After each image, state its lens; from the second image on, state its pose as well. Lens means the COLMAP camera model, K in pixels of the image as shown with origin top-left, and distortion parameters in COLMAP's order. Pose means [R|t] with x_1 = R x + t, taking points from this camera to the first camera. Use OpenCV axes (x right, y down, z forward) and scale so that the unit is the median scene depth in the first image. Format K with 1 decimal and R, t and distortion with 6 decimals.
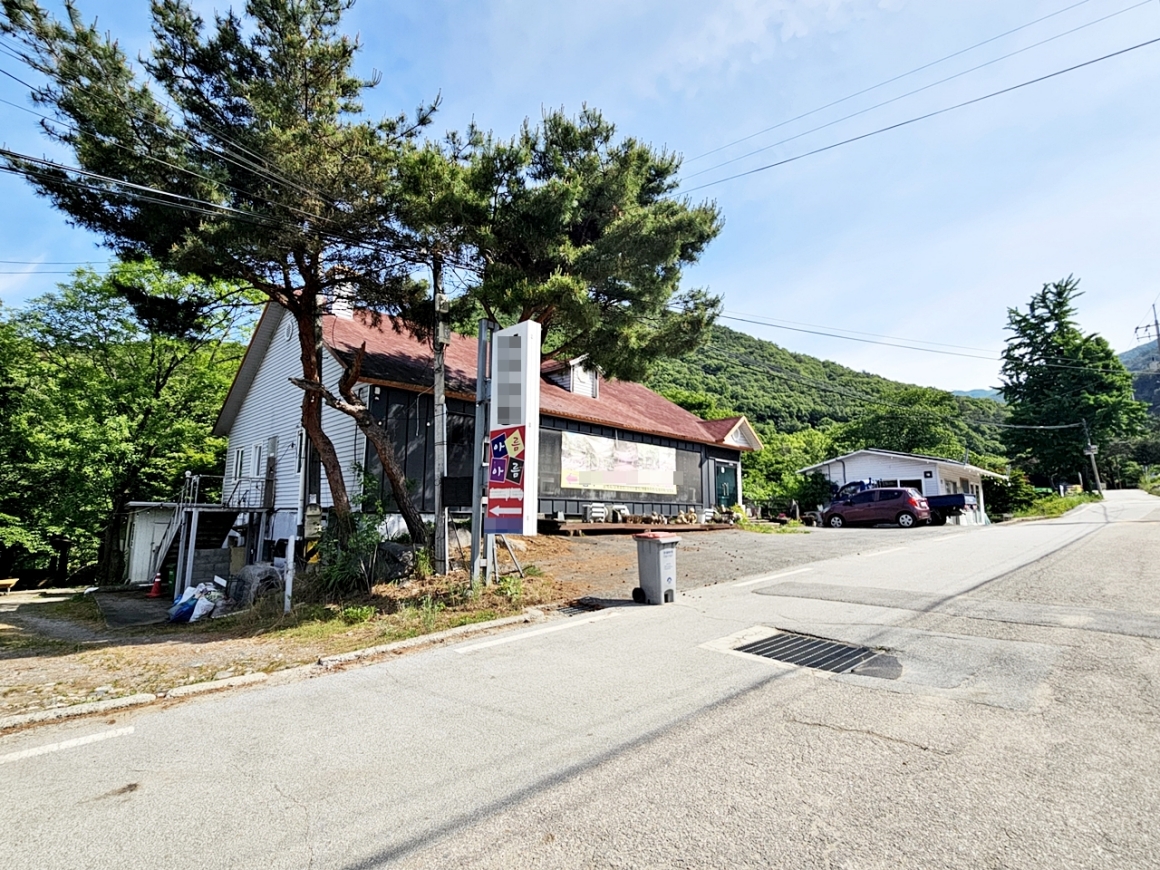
lens RADIAL K [[474.7, 0, 580.0], [0, 474.7, 435.0], [0, 0, 1]] dist [-0.000564, 0.000475]
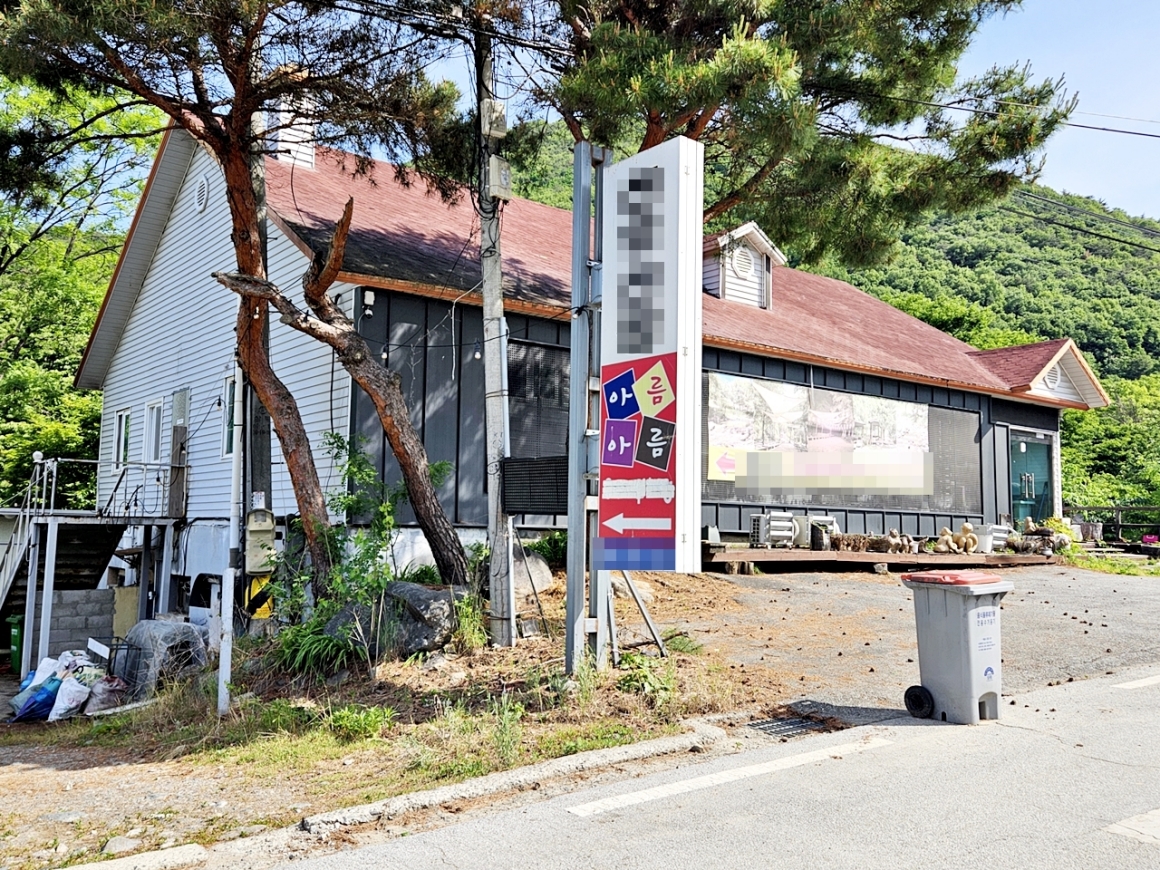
lens RADIAL K [[820.3, 0, 579.1], [0, 820.3, 427.3], [0, 0, 1]] dist [0.058692, -0.032803]
pose [[0.994060, -0.006189, -0.108657, -0.098888], [0.010428, 0.999205, 0.038485, 0.019052], [0.108332, -0.039390, 0.993334, 0.108578]]
